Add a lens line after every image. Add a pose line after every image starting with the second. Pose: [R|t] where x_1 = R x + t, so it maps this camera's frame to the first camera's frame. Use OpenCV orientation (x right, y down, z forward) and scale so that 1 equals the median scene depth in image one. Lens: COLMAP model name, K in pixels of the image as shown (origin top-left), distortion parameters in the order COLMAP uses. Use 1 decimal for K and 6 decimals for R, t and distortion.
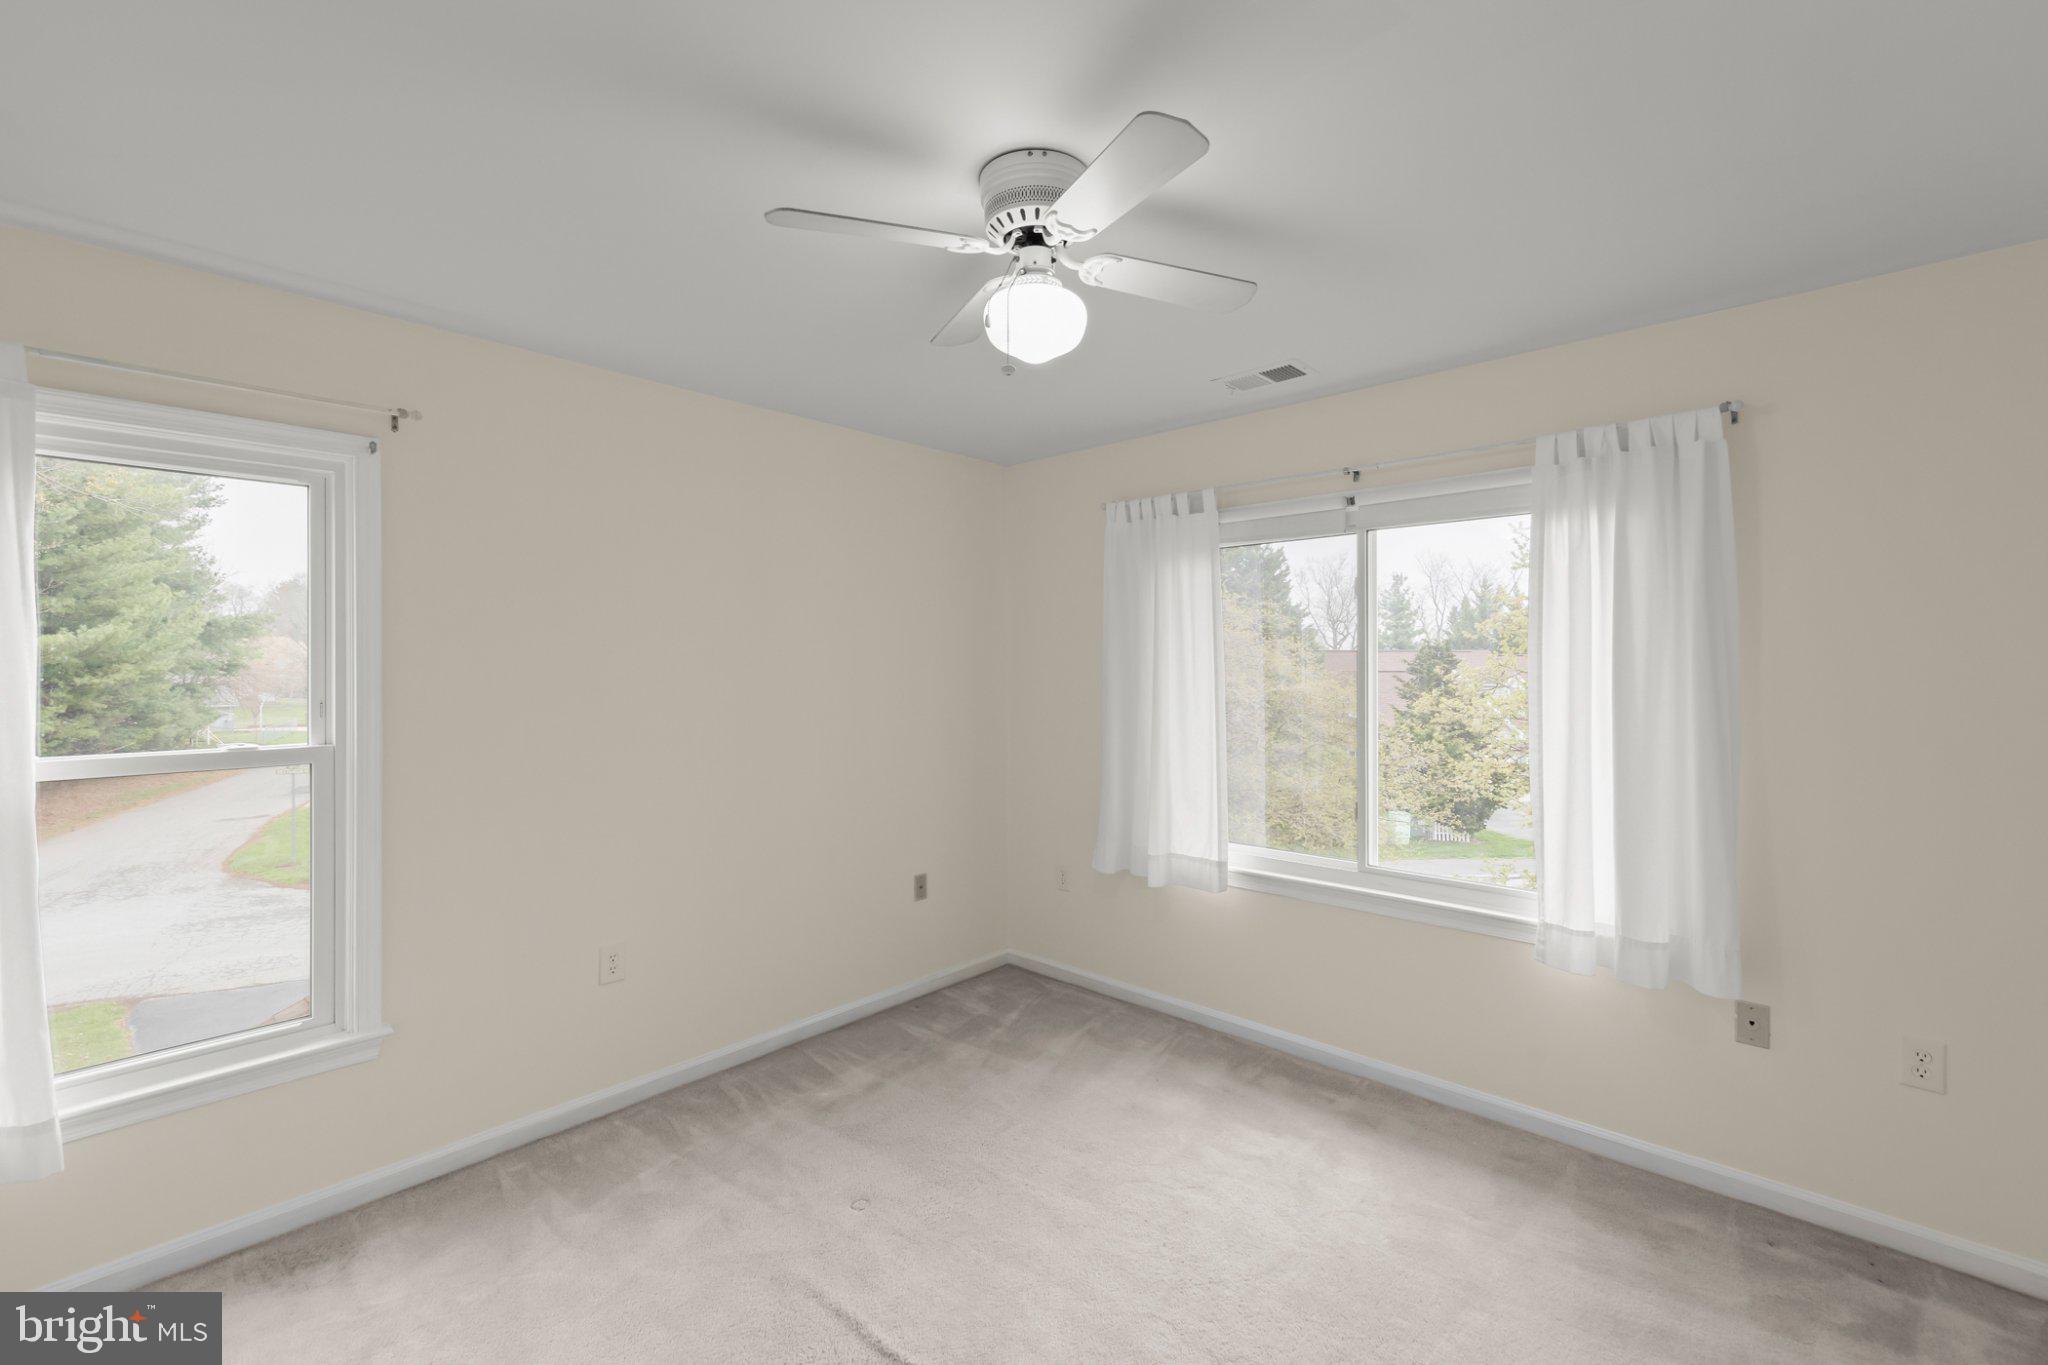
lens RADIAL K [[868.8, 0, 1022.3], [0, 868.8, 664.6], [0, 0, 1]] dist [0.000012, -0.000568]
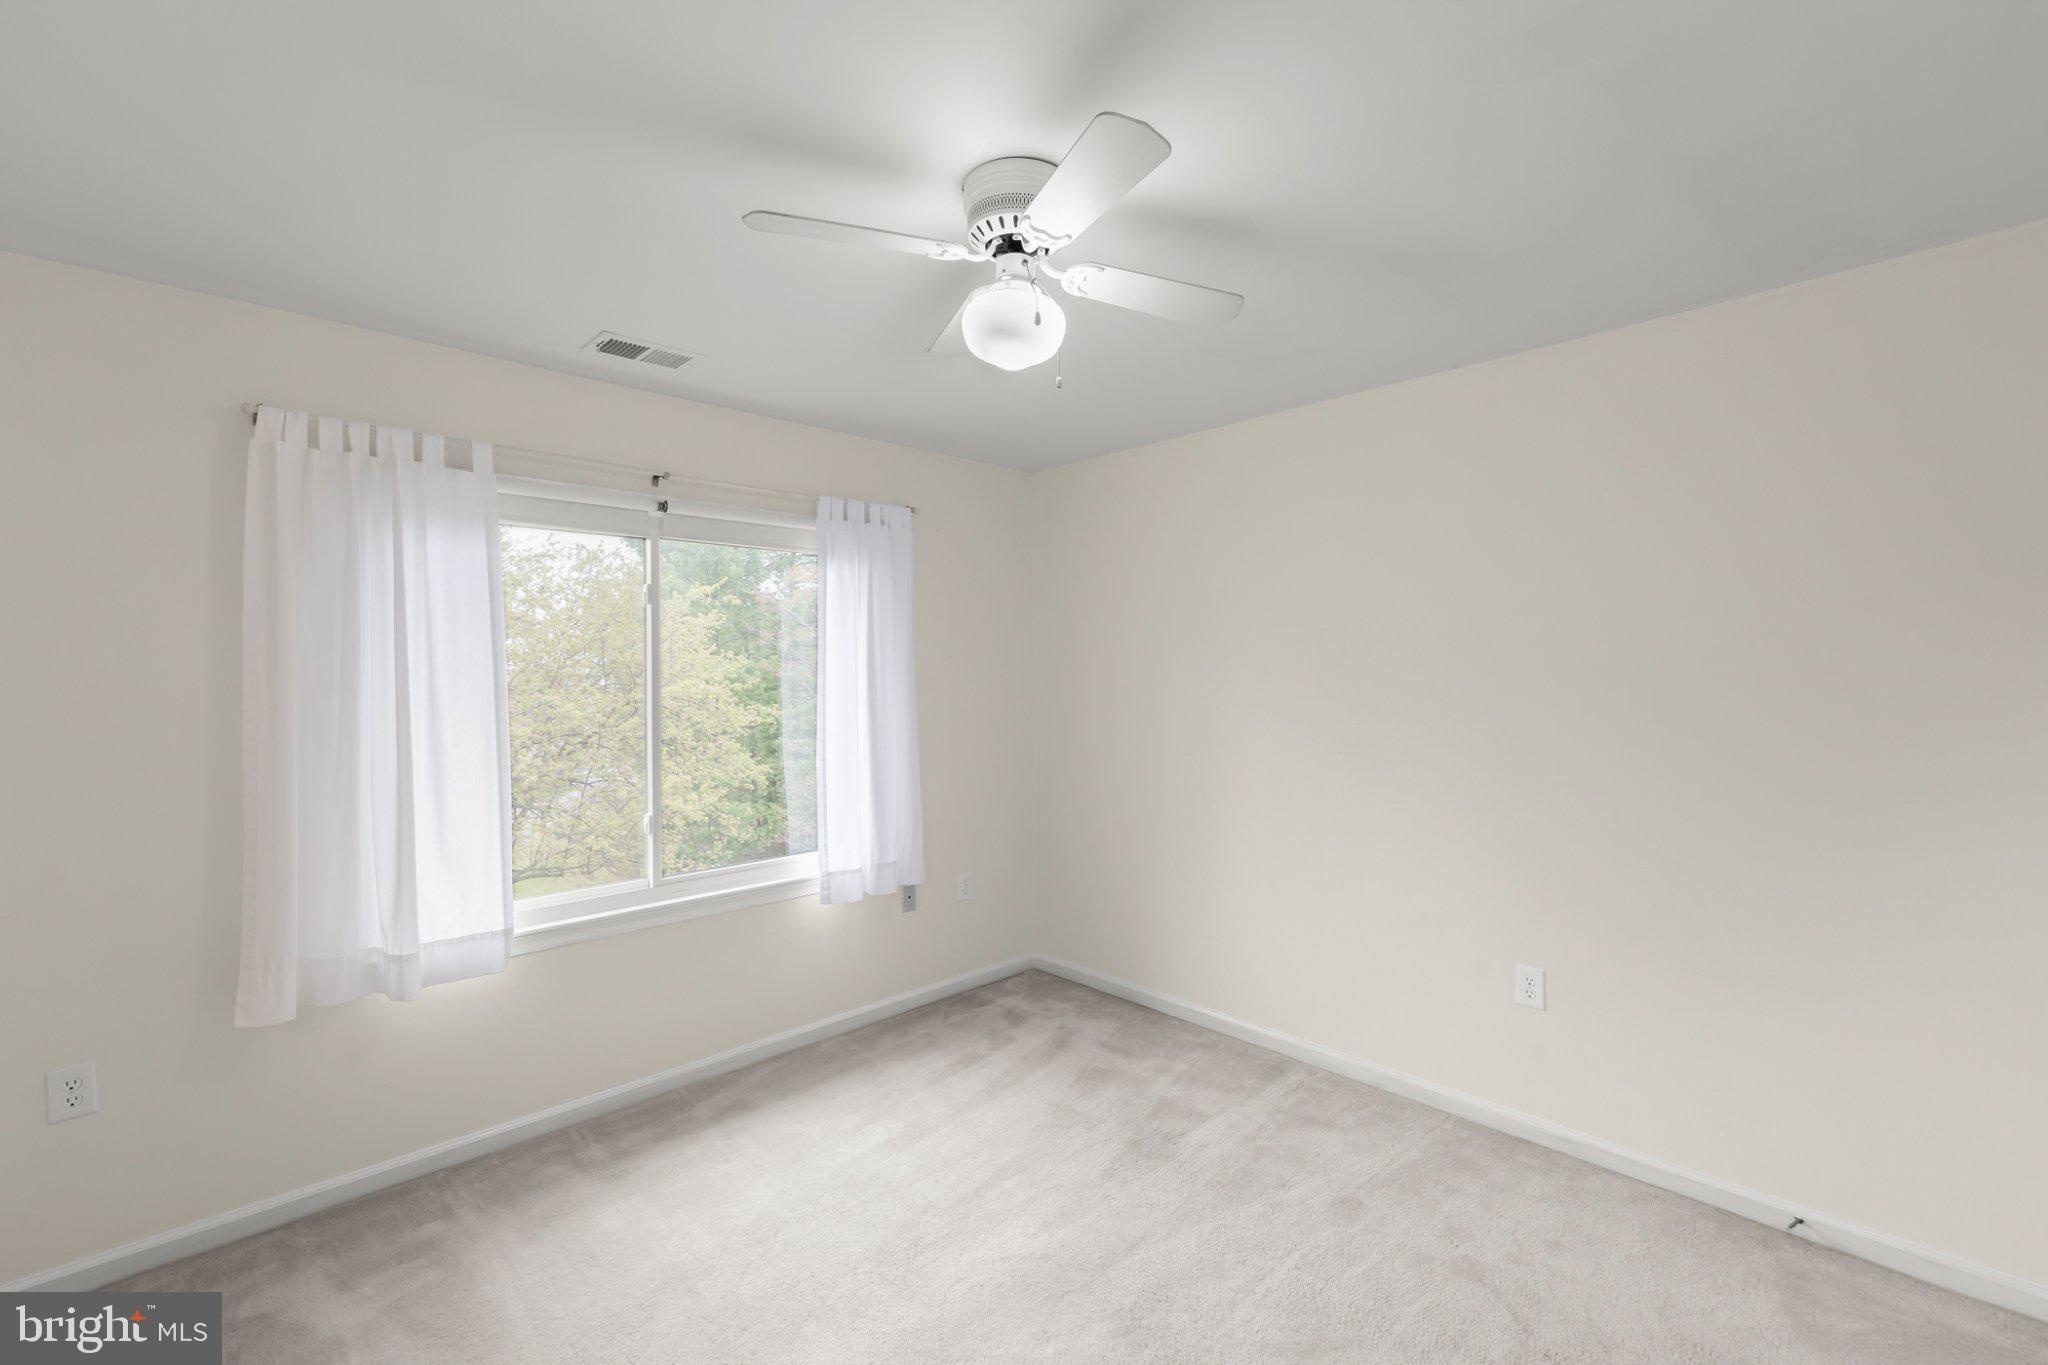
lens RADIAL K [[868.8, 0, 1022.3], [0, 868.8, 664.6], [0, 0, 1]] dist [0.000012, -0.000568]
pose [[0.044056, 0.007794, 0.998999, -0.678683], [0.001392, 0.999968, -0.007863, -0.002485], [-0.999028, 0.001737, 0.044043, 0.646743]]
